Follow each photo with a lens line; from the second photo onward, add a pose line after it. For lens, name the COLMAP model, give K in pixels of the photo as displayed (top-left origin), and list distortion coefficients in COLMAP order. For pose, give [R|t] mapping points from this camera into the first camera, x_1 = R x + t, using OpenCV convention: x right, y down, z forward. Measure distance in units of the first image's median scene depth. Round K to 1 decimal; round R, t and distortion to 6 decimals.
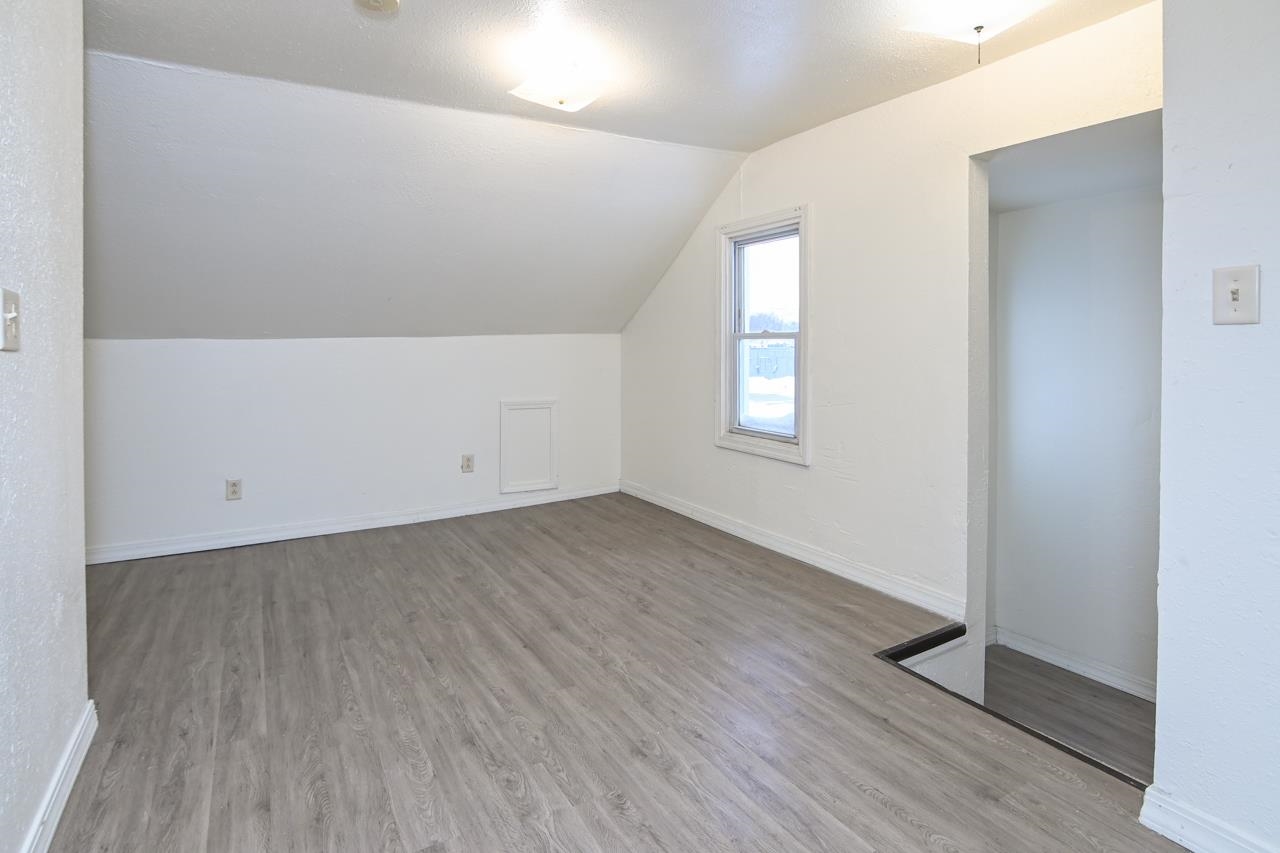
lens RADIAL K [[679.2, 0, 578.5], [0, 679.2, 422.9], [0, 0, 1]] dist [-0.029122, 0.008798]
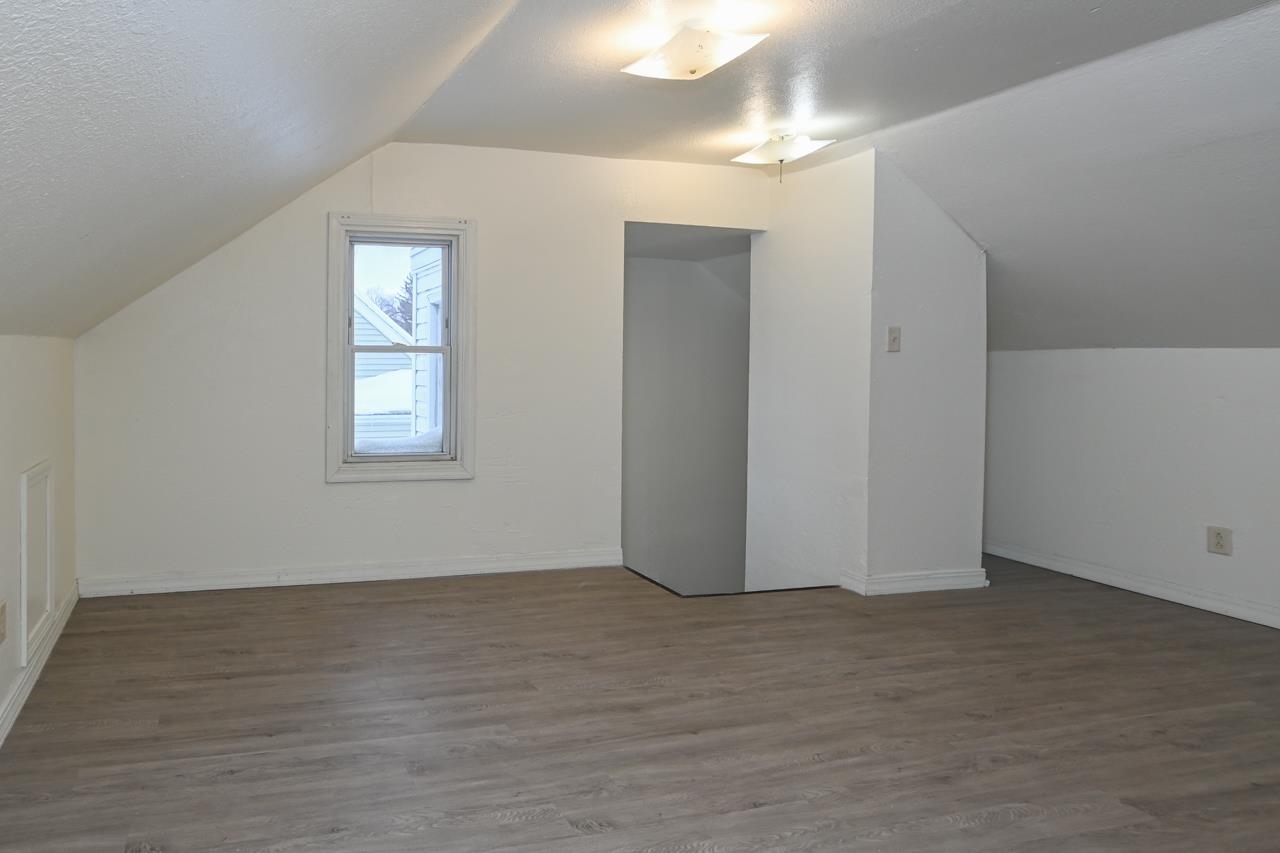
lens RADIAL K [[725.9, 0, 395.6], [0, 725.9, 429.9], [0, 0, 1]] dist [-0.014824, 0.000301]
pose [[0.230063, -0.086071, 0.969362, -0.933982], [0.105826, 0.992387, 0.062999, -0.114210], [-0.967405, 0.088090, 0.237420, 1.078569]]
